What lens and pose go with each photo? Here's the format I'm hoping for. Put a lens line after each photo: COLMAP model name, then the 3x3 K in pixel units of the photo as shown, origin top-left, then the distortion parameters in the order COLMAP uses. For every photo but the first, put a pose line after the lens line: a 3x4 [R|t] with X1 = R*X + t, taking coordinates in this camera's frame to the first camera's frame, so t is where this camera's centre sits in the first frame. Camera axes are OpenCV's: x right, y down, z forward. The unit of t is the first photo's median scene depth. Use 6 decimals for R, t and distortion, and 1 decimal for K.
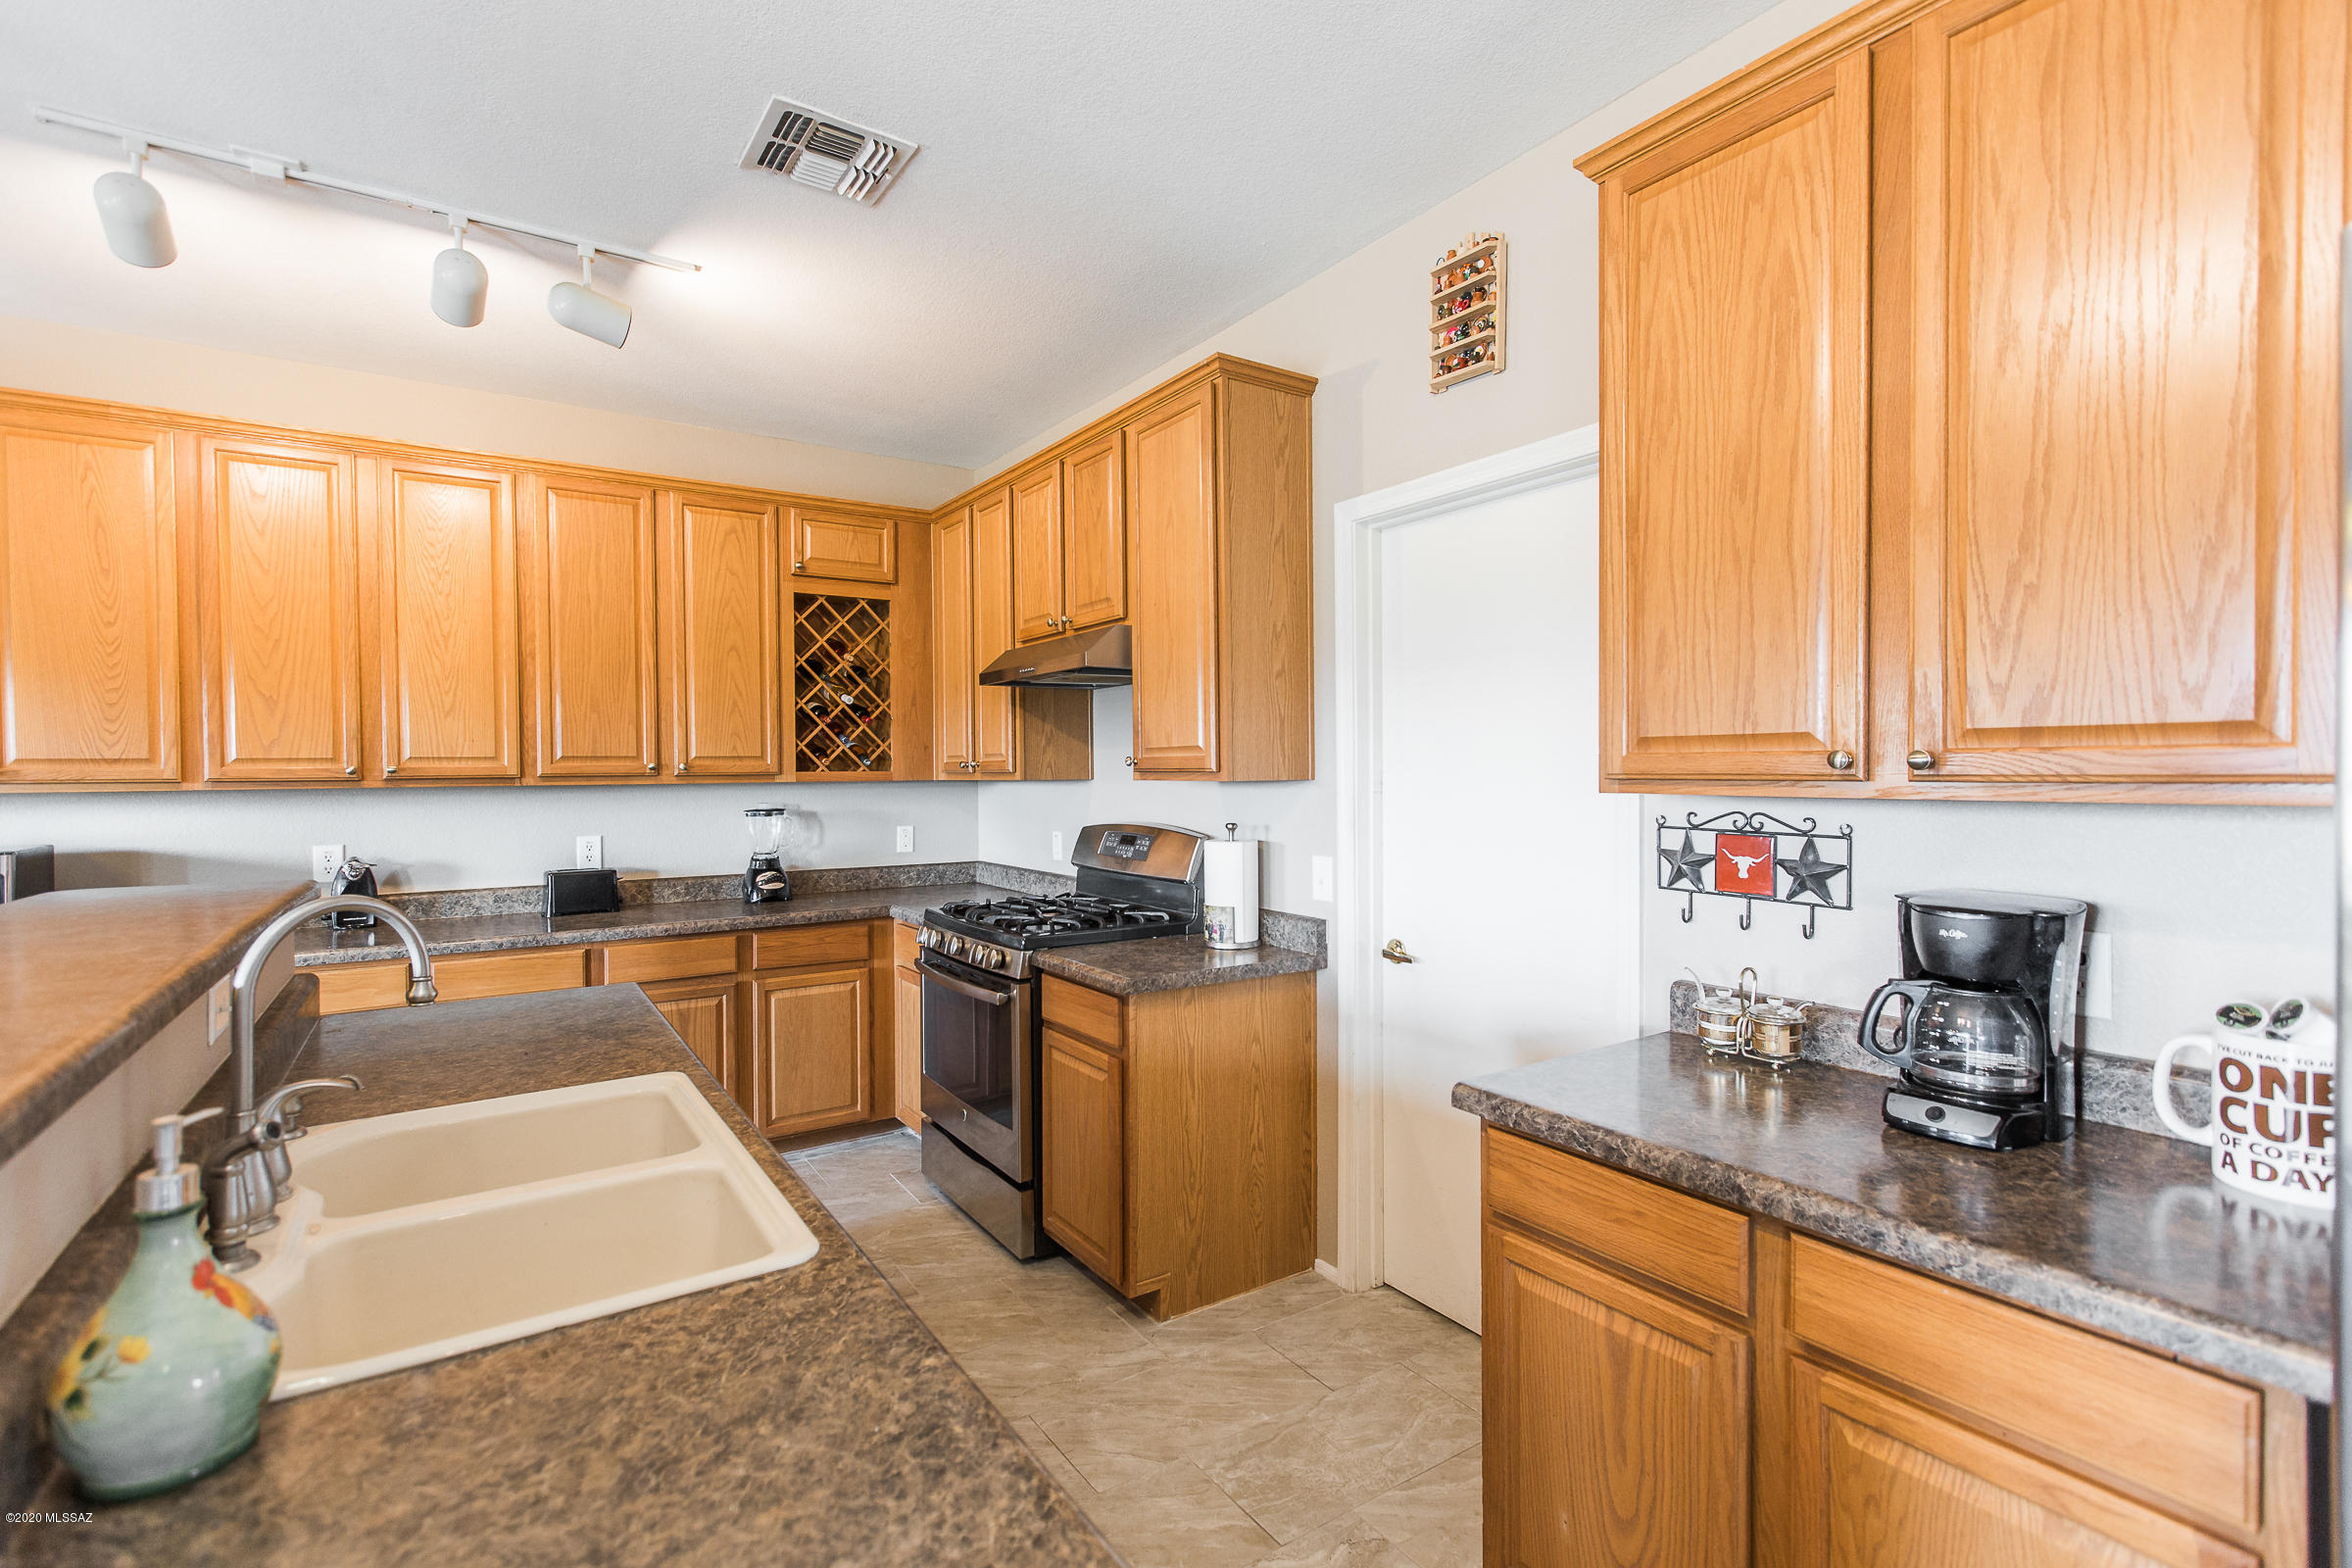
lens RADIAL K [[1090.8, 0, 1167.8], [0, 1090.8, 771.1], [0, 0, 1]] dist [0.014177, -0.002026]
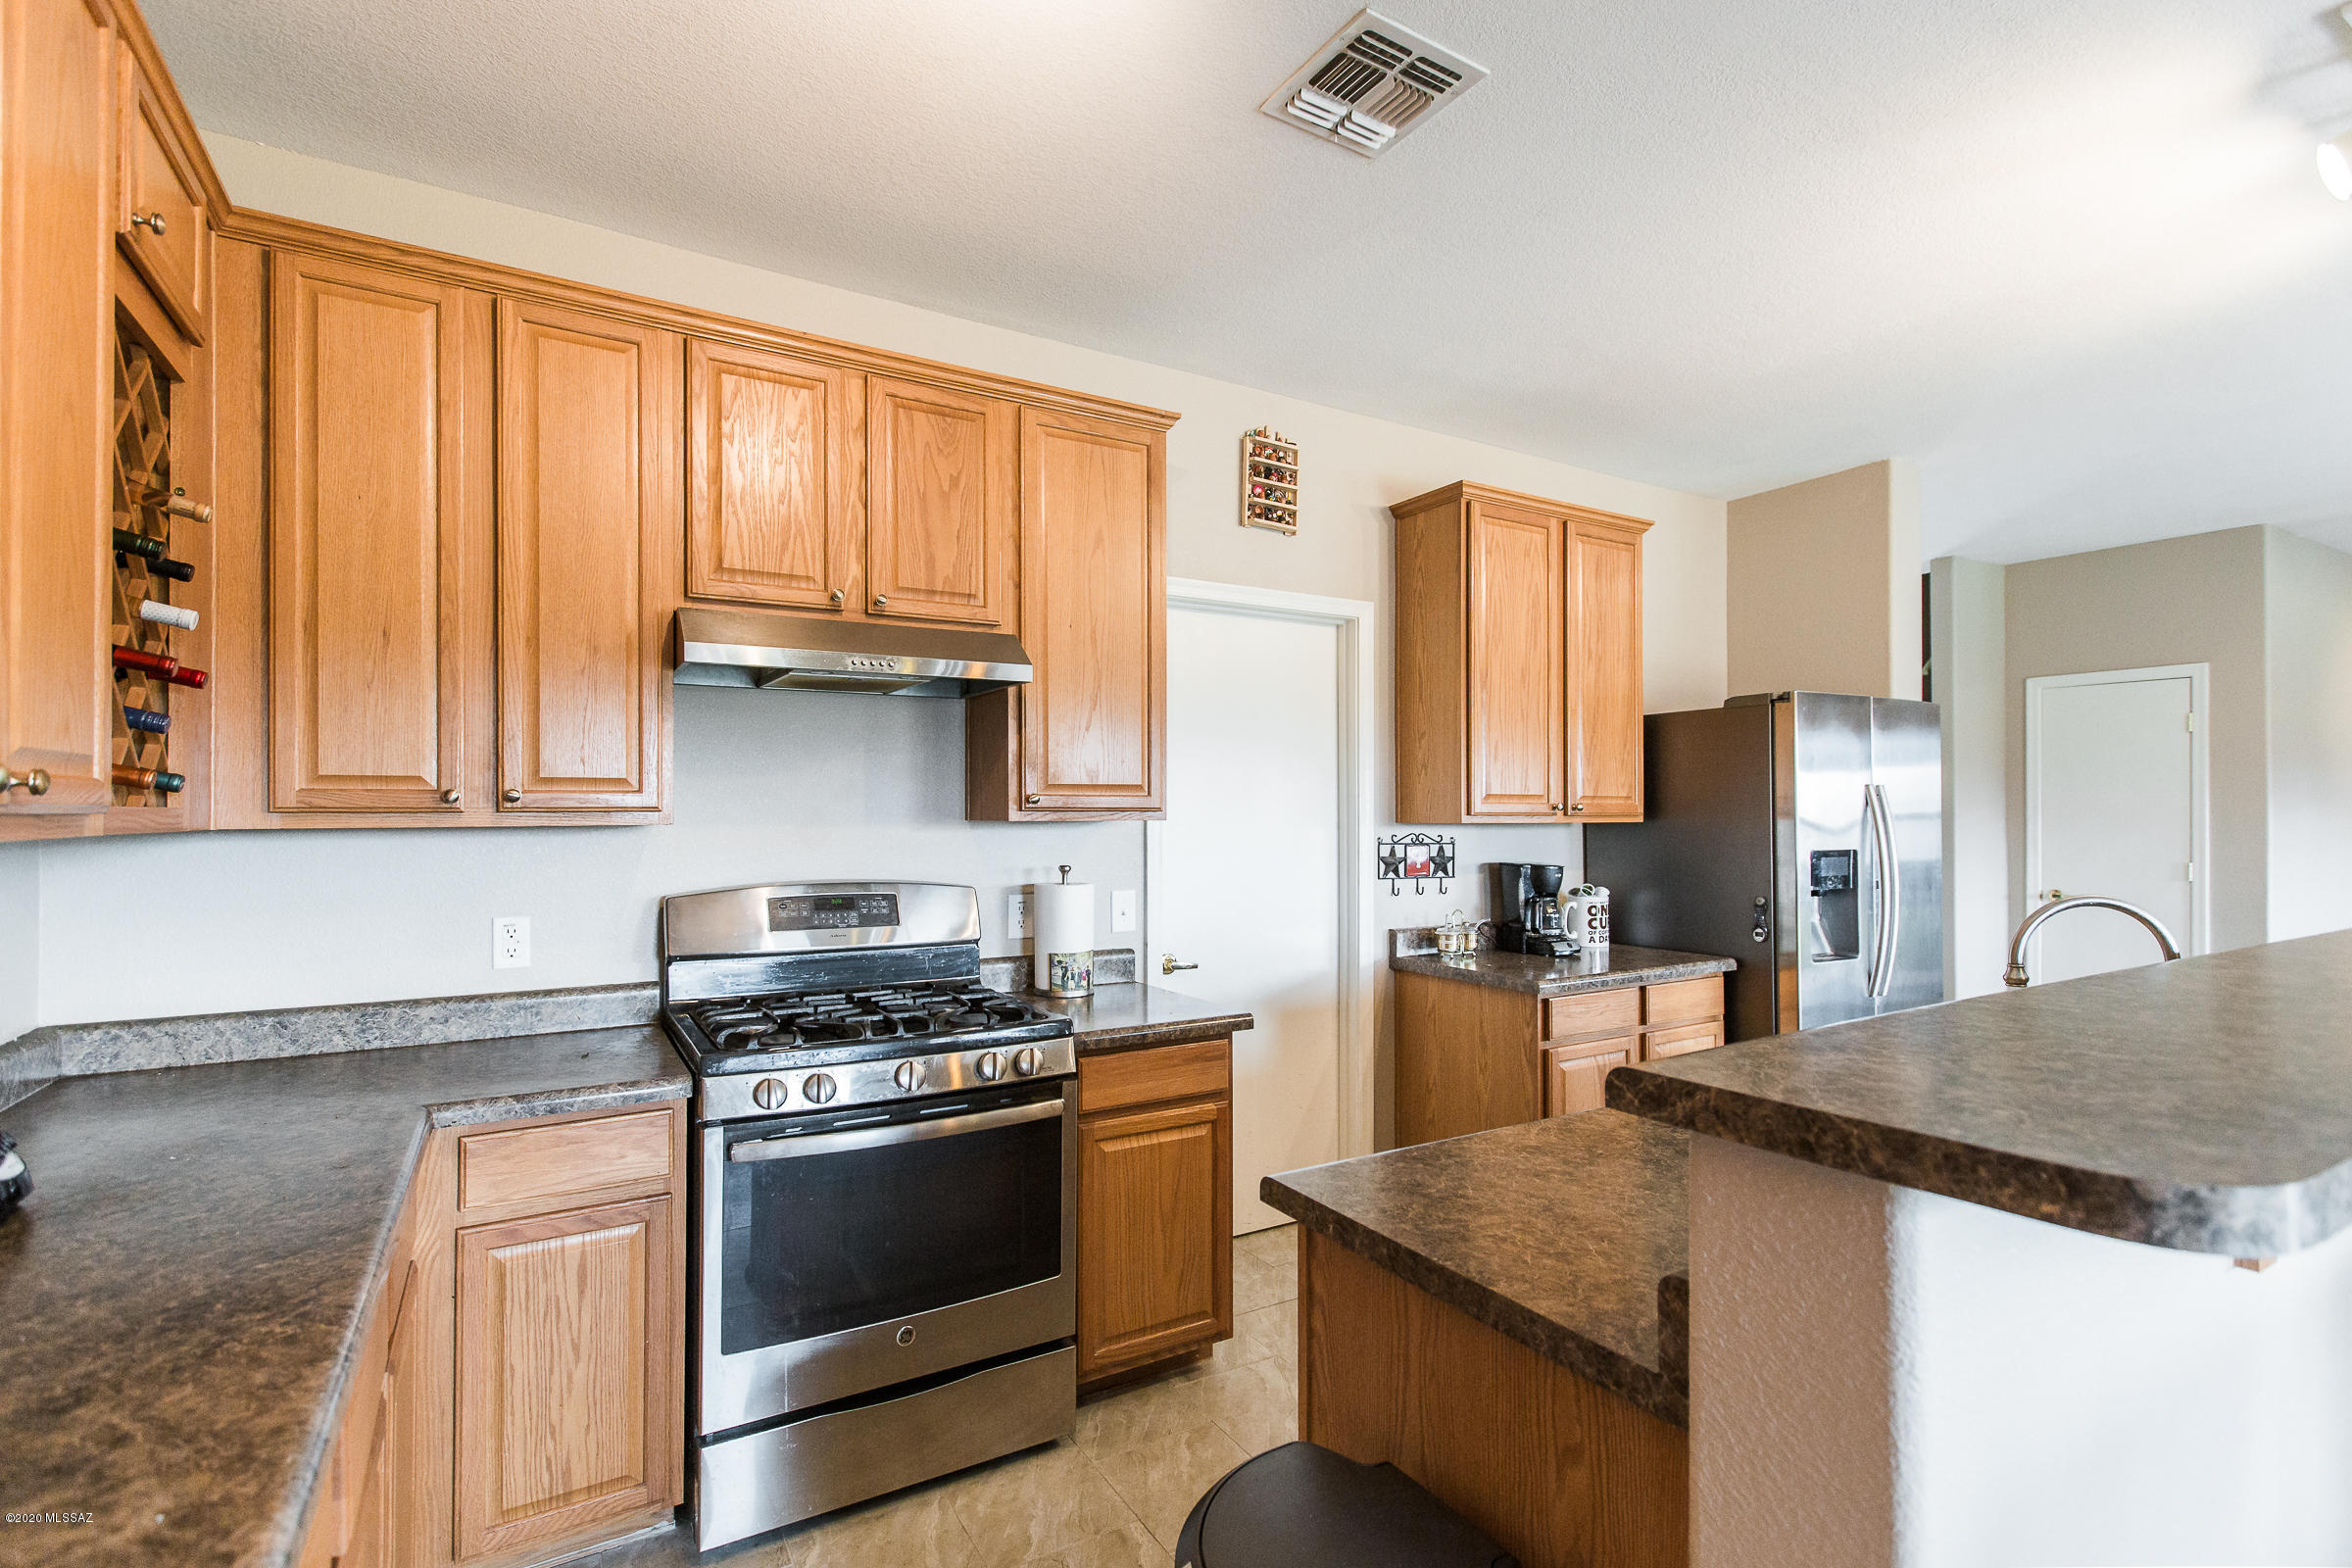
lens RADIAL K [[1090.8, 0, 1158.1], [0, 1090.8, 781.3], [0, 0, 1]] dist [0.014177, -0.002026]
pose [[0.051279, 0.030052, 0.998232, -0.832970], [0.001685, 0.999543, -0.030178, 0.001999], [-0.998683, 0.003229, 0.051205, 0.803793]]
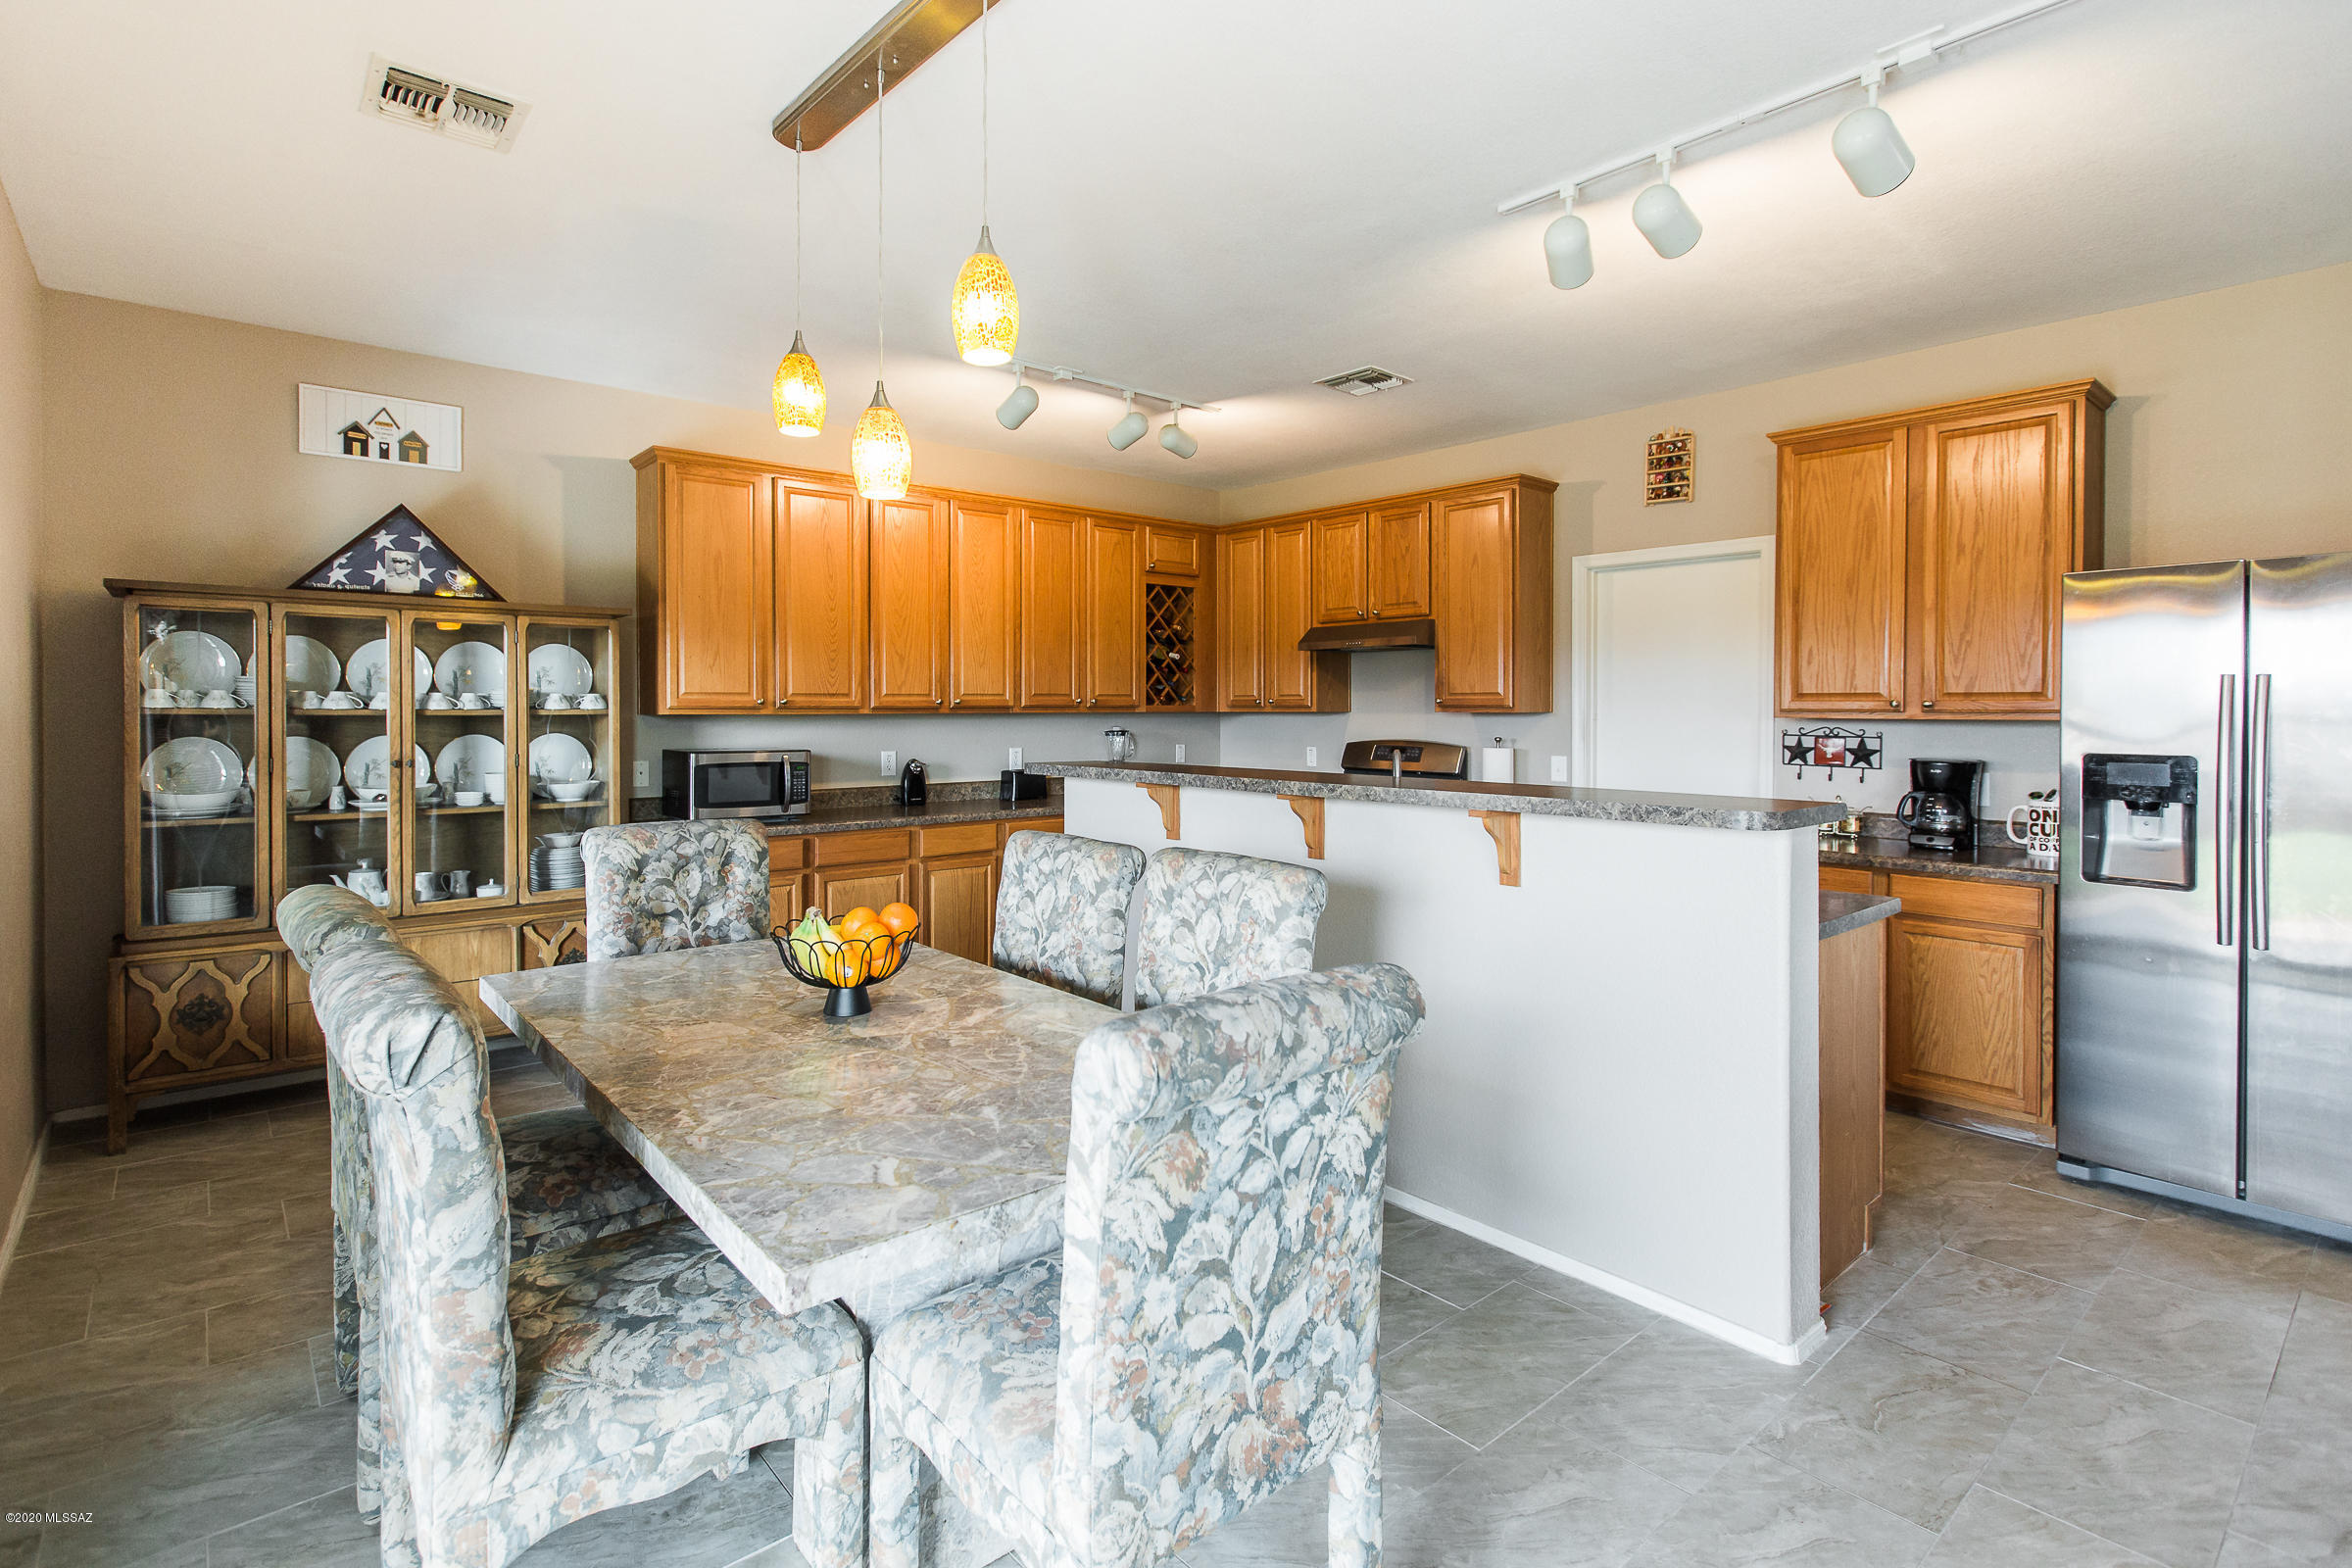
lens RADIAL K [[1090.8, 0, 1169.9], [0, 1090.8, 707.5], [0, 0, 1]] dist [0.014177, -0.002026]
pose [[0.993188, 0.008557, 0.116206, -0.616827], [-0.008520, 0.999963, -0.000813, 0.006546], [-0.116209, -0.000182, 0.993225, -0.607716]]
